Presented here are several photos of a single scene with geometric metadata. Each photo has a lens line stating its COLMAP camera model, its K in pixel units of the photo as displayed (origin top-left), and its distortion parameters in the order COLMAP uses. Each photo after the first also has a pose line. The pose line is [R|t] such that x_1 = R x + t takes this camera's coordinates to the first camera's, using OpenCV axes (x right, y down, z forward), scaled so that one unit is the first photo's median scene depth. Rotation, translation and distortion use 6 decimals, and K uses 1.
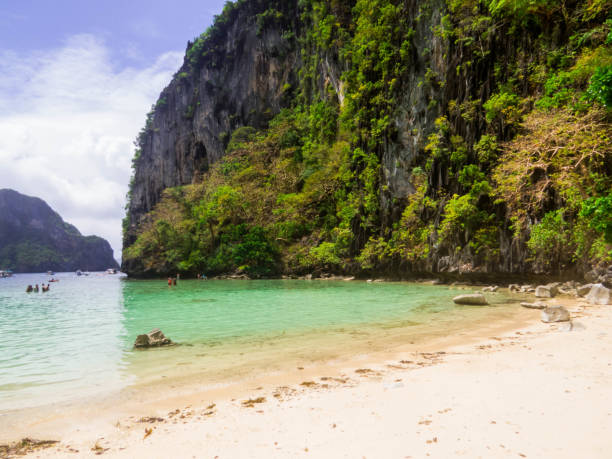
lens RADIAL K [[503.0, 0, 306.0], [0, 503.0, 229.5], [0, 0, 1]] dist [-0.000395, 0.006937]
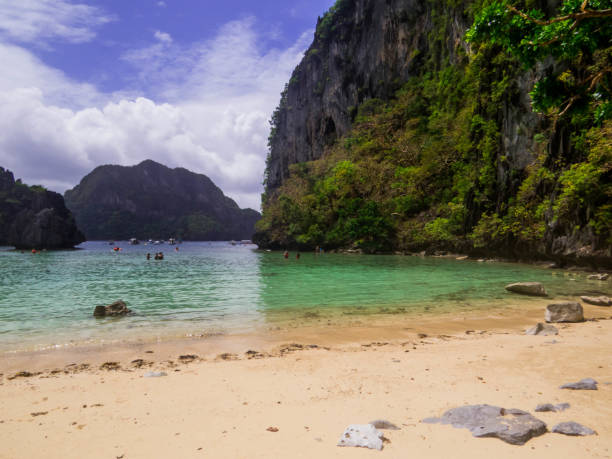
lens RADIAL K [[502.9, 0, 306.0], [0, 502.9, 229.5], [0, 0, 1]] dist [0.014556, 0.010613]
pose [[0.939030, 0.018754, -0.343324, 0.115147], [0.000377, 0.998455, 0.055572, -0.005096], [0.343835, -0.052313, 0.937572, 0.023082]]
